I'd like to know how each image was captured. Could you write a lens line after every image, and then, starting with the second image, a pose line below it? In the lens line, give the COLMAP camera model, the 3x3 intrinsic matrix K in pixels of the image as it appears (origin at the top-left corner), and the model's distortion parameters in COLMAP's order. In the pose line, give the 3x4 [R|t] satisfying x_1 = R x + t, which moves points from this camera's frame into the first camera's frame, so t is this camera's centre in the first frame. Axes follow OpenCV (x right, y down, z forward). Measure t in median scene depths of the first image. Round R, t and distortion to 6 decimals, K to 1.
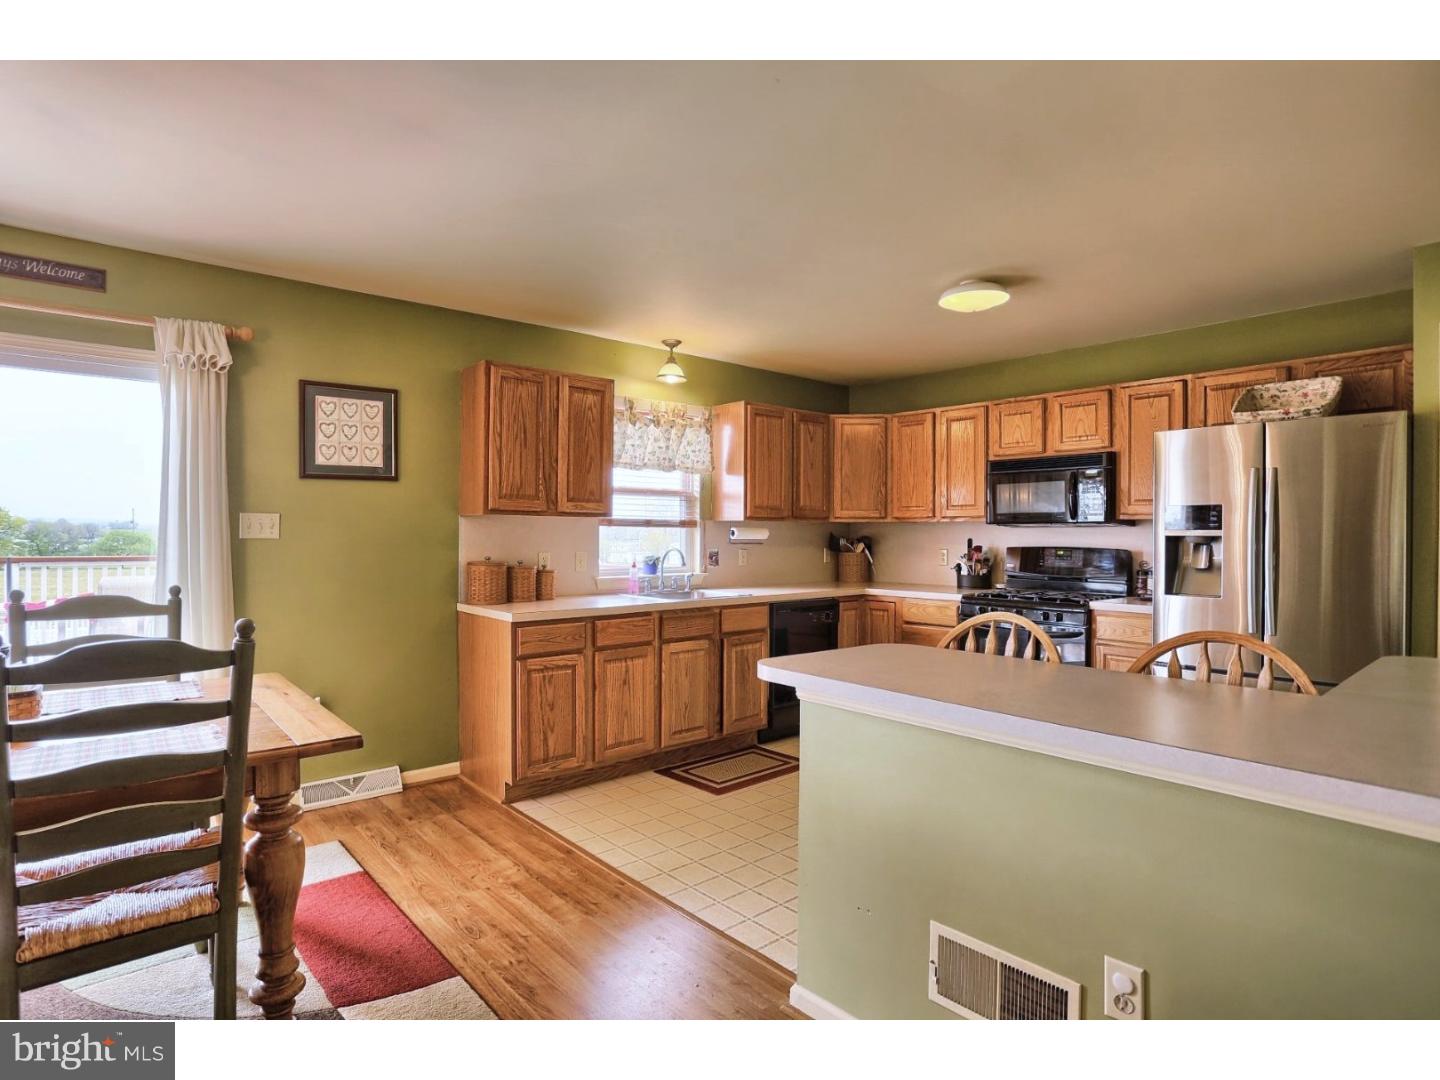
lens RADIAL K [[770.0, 0, 699.2], [0, 770.0, 534.4], [0, 0, 1]] dist [-0.075988, 0.046913]
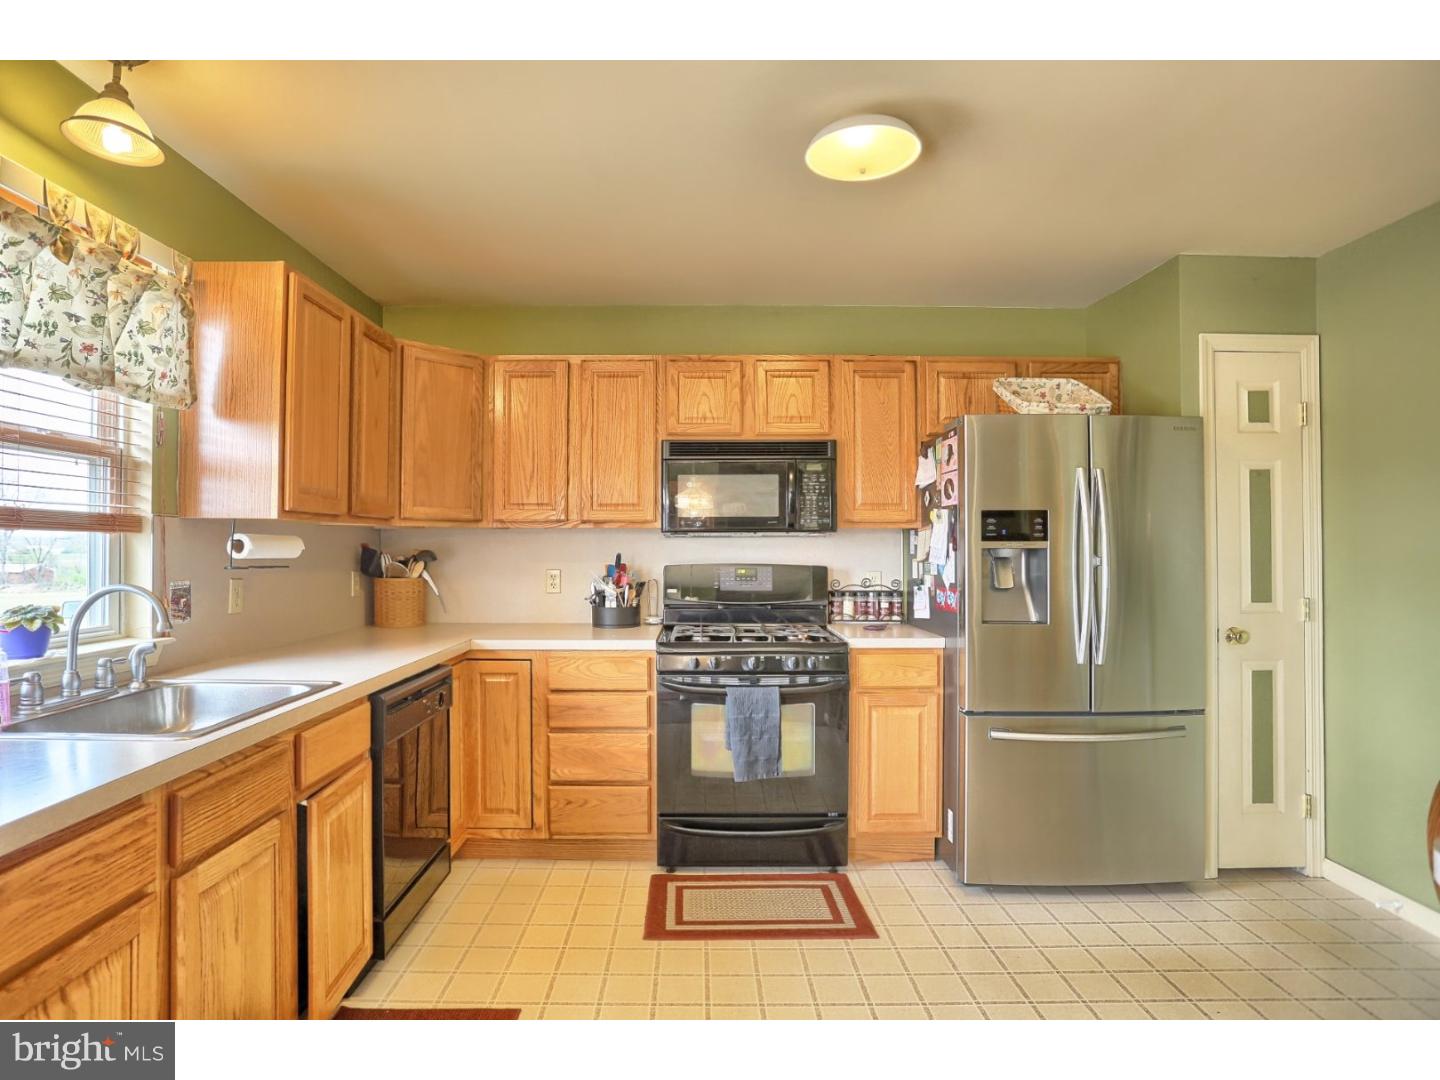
lens RADIAL K [[770.0, 0, 699.2], [0, 770.0, 534.4], [0, 0, 1]] dist [-0.075988, 0.046913]
pose [[0.646397, 0.010386, 0.762931, -0.124704], [0.002493, 0.999873, -0.015724, -0.000643], [-0.762998, 0.012066, 0.646289, 0.515063]]
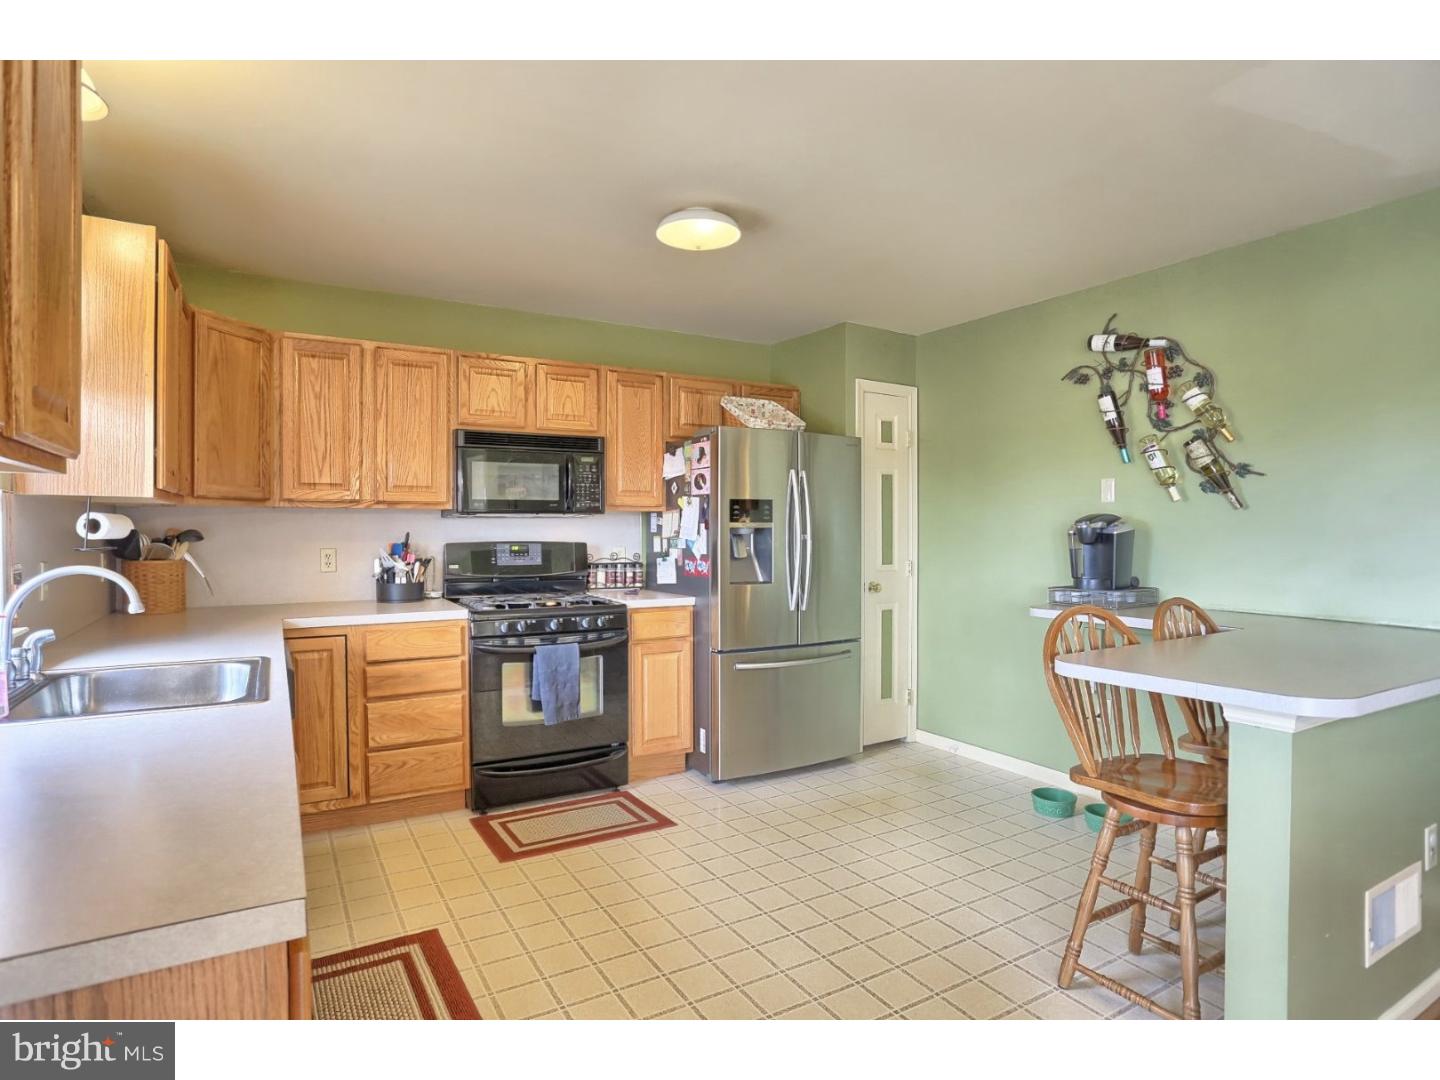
lens RADIAL K [[770.0, 0, 699.2], [0, 770.0, 534.4], [0, 0, 1]] dist [-0.075988, 0.046913]
pose [[0.180964, -0.012193, 0.983414, -0.310656], [0.001142, 0.999925, 0.012188, -0.001328], [-0.983489, -0.001082, 0.180964, 0.613867]]
